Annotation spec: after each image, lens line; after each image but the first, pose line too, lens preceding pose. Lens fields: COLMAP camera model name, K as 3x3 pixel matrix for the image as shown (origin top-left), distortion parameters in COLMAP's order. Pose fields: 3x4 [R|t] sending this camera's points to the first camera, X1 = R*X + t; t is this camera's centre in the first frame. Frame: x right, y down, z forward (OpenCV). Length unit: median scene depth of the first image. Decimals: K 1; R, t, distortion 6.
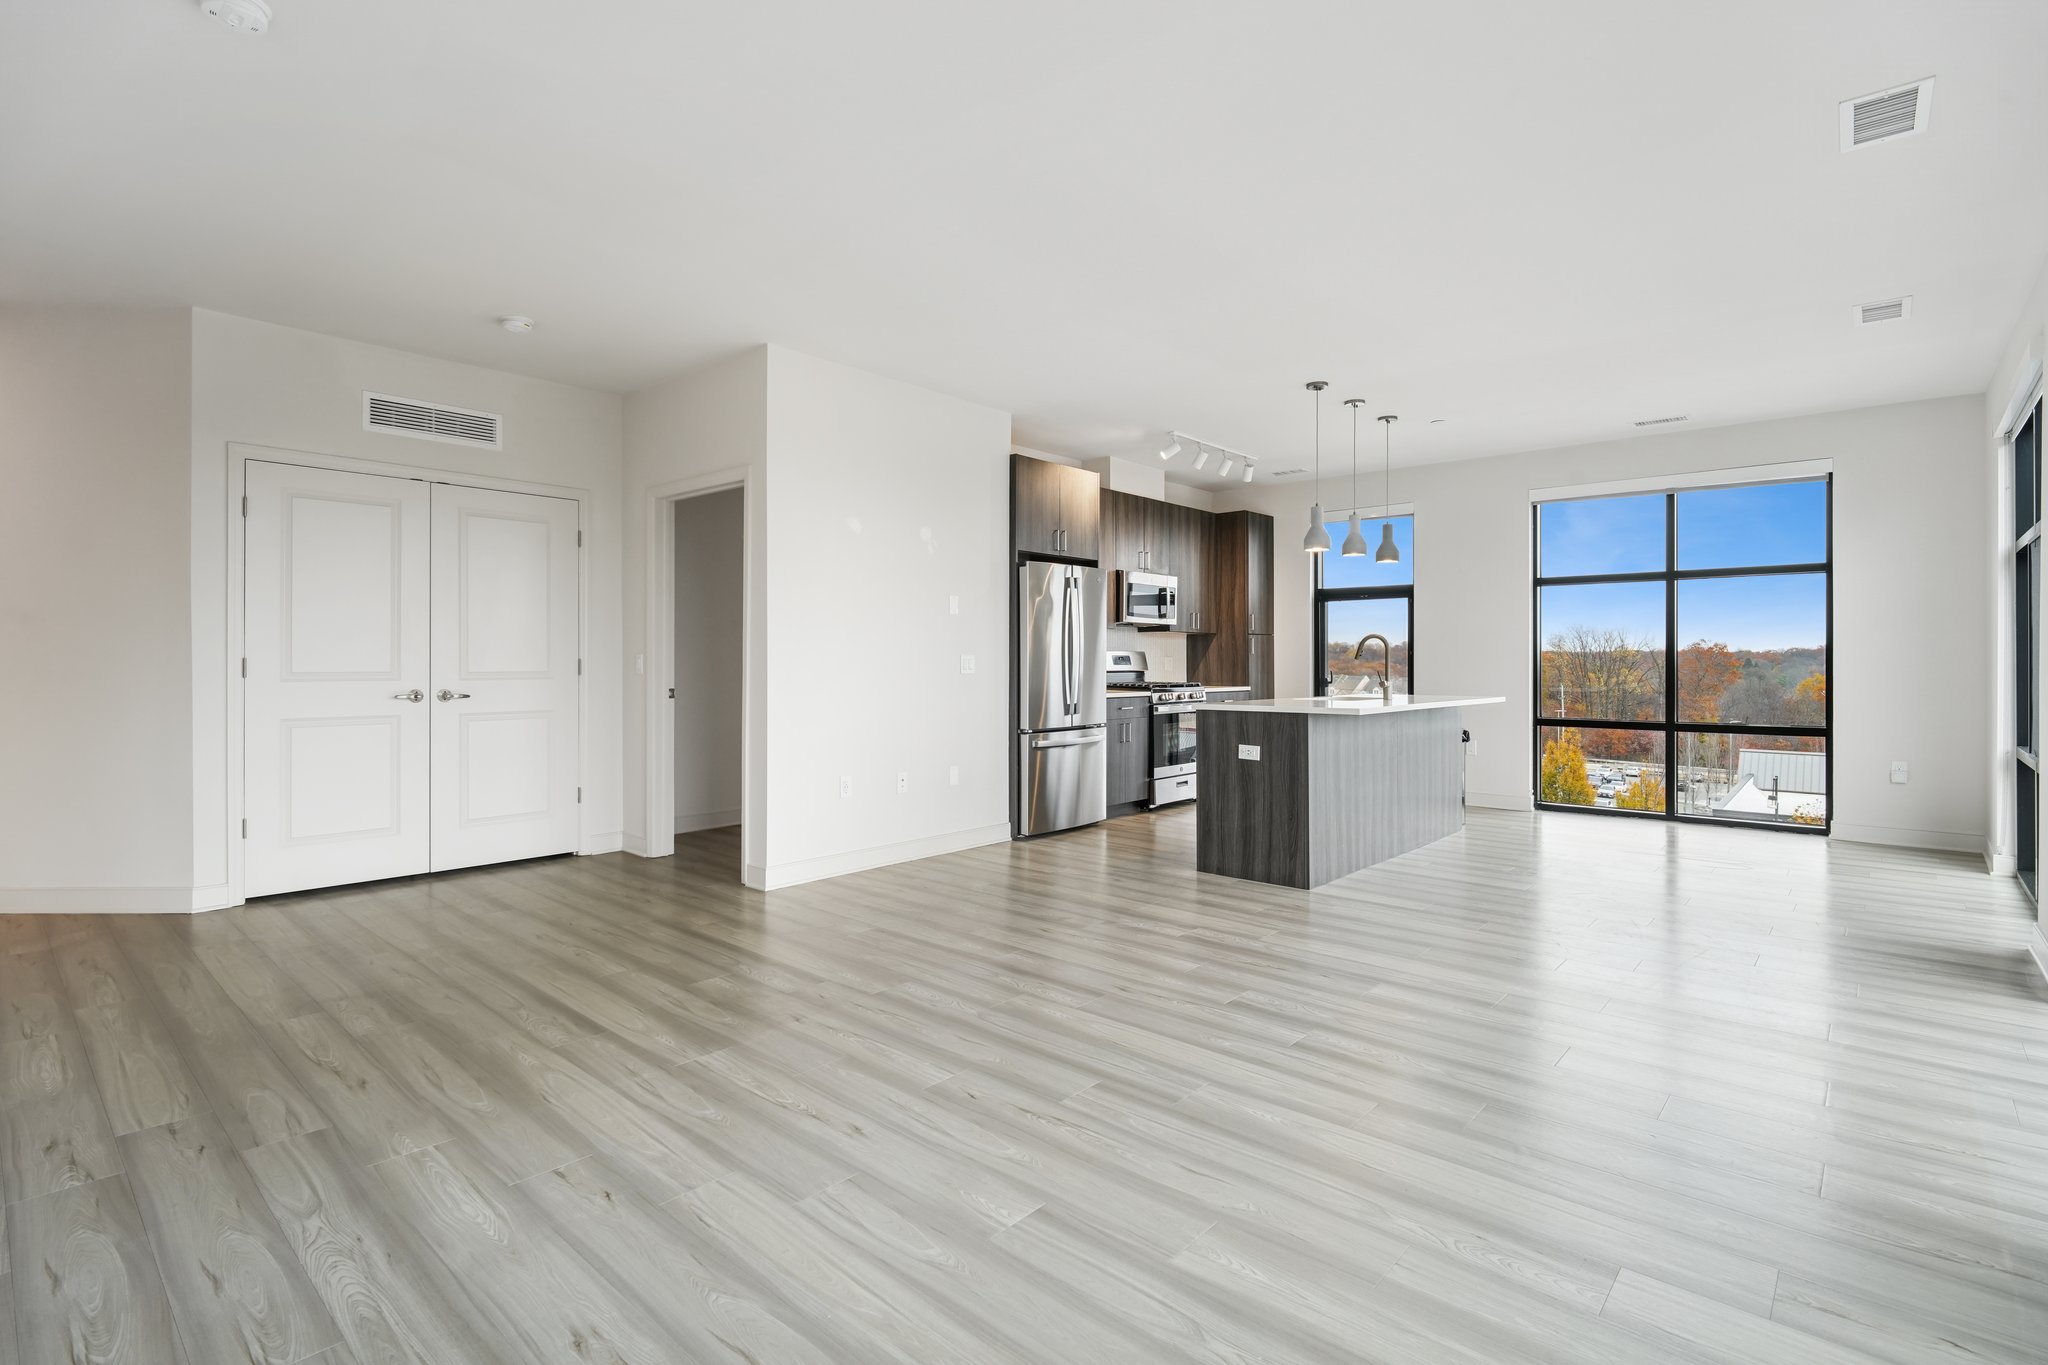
lens RADIAL K [[961.4, 0, 1020.7], [0, 961.4, 659.1], [0, 0, 1]] dist [-0.000999, -0.001121]
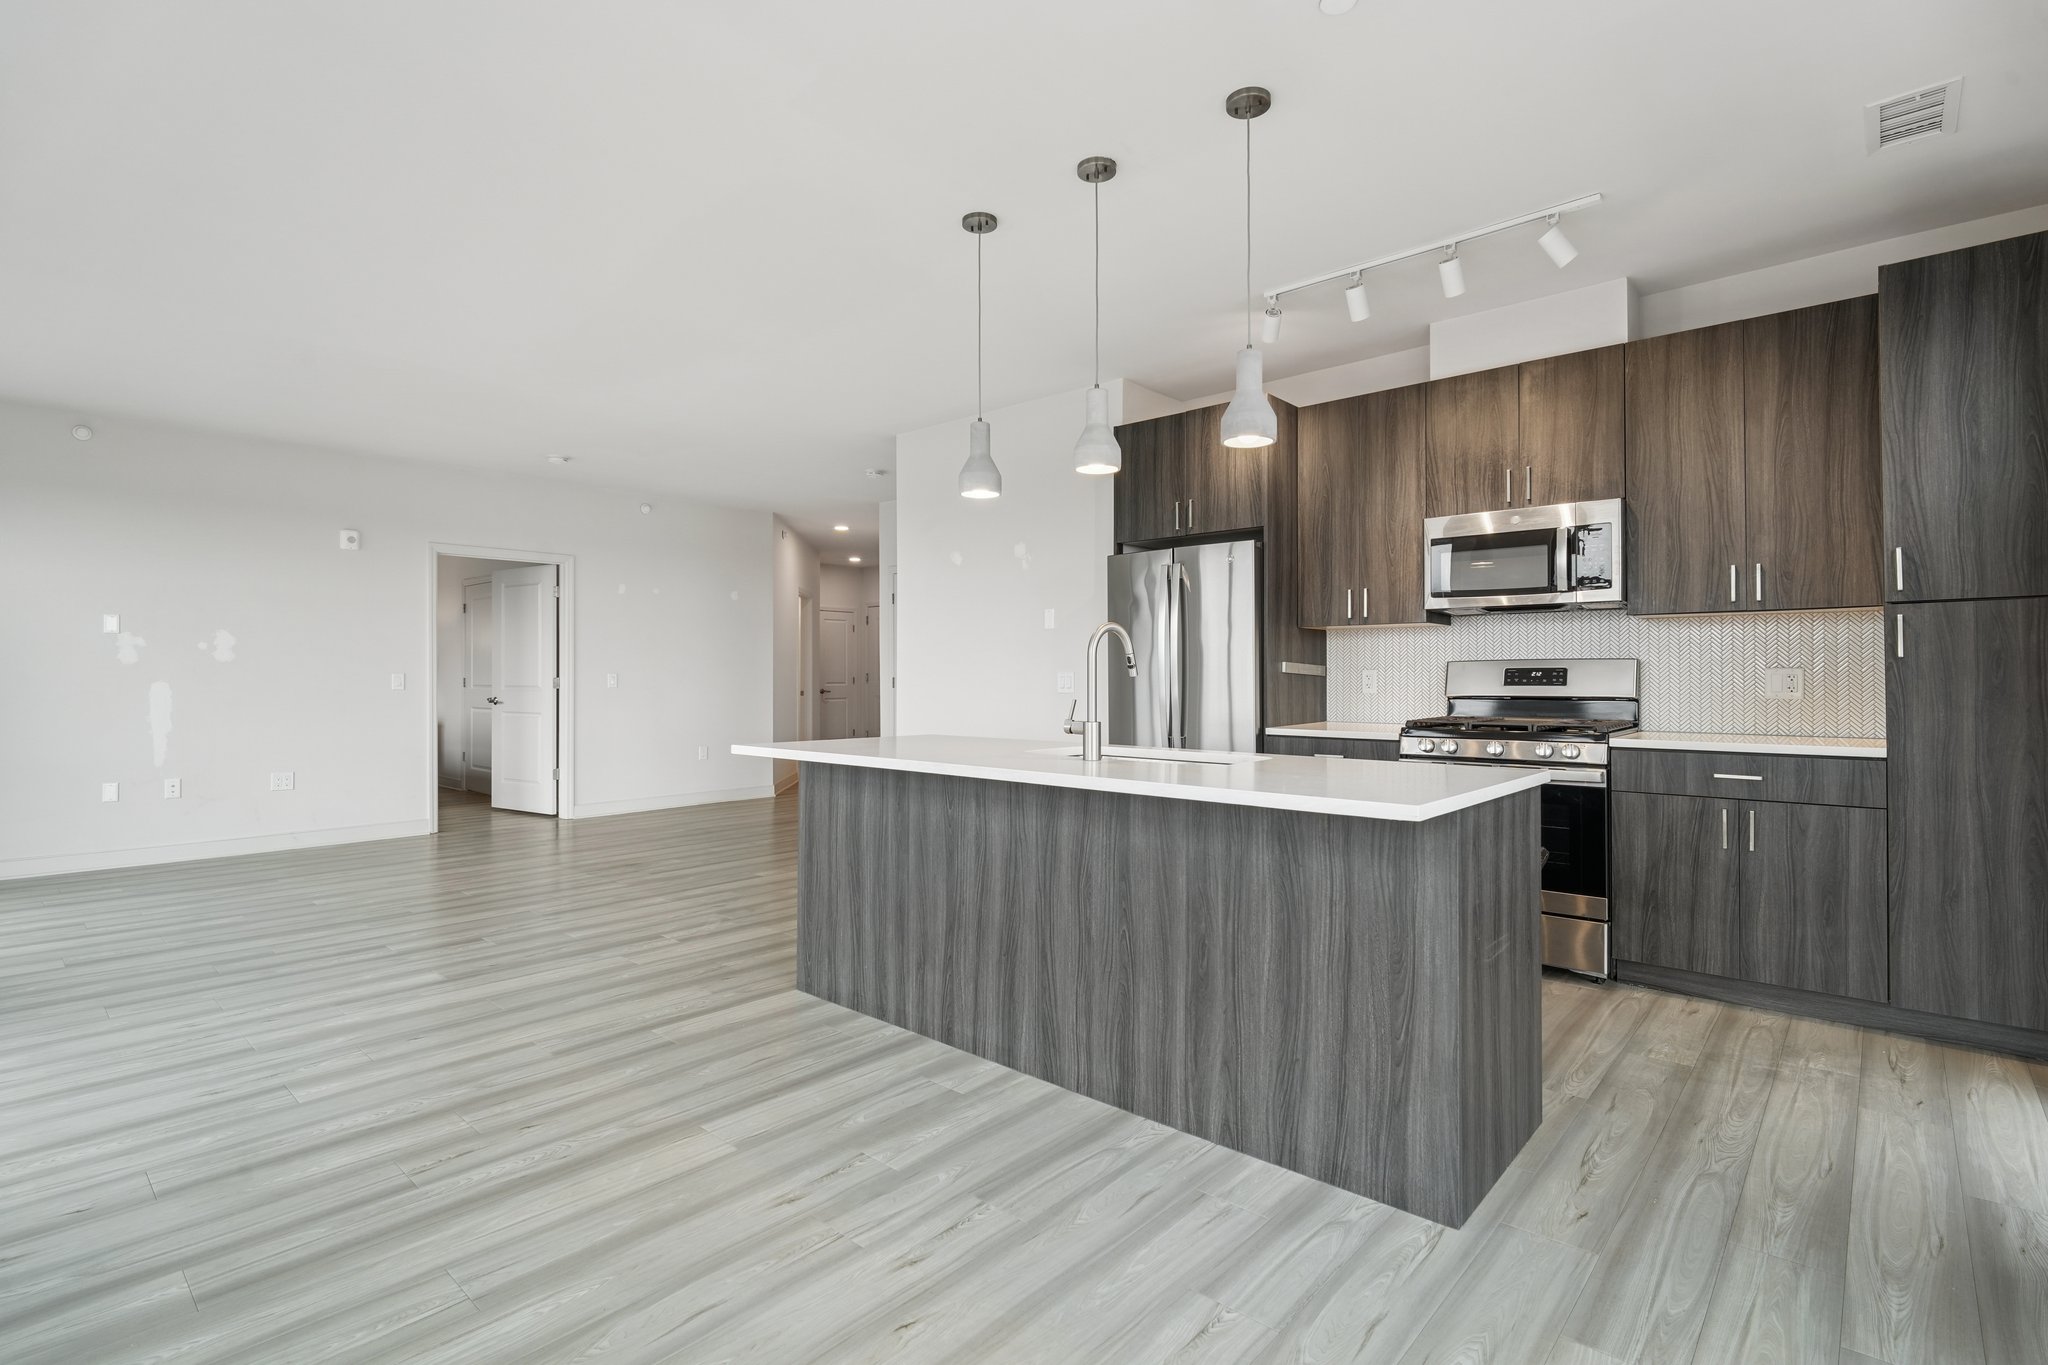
lens RADIAL K [[957.2, 0, 1029.3], [0, 957.2, 672.7], [0, 0, 1]] dist [-0.004948, -0.001262]
pose [[0.010680, -0.006956, -0.999919, 0.682462], [0.003691, 0.999969, -0.006917, 0.001780], [0.999936, -0.003616, 0.010705, 0.771102]]
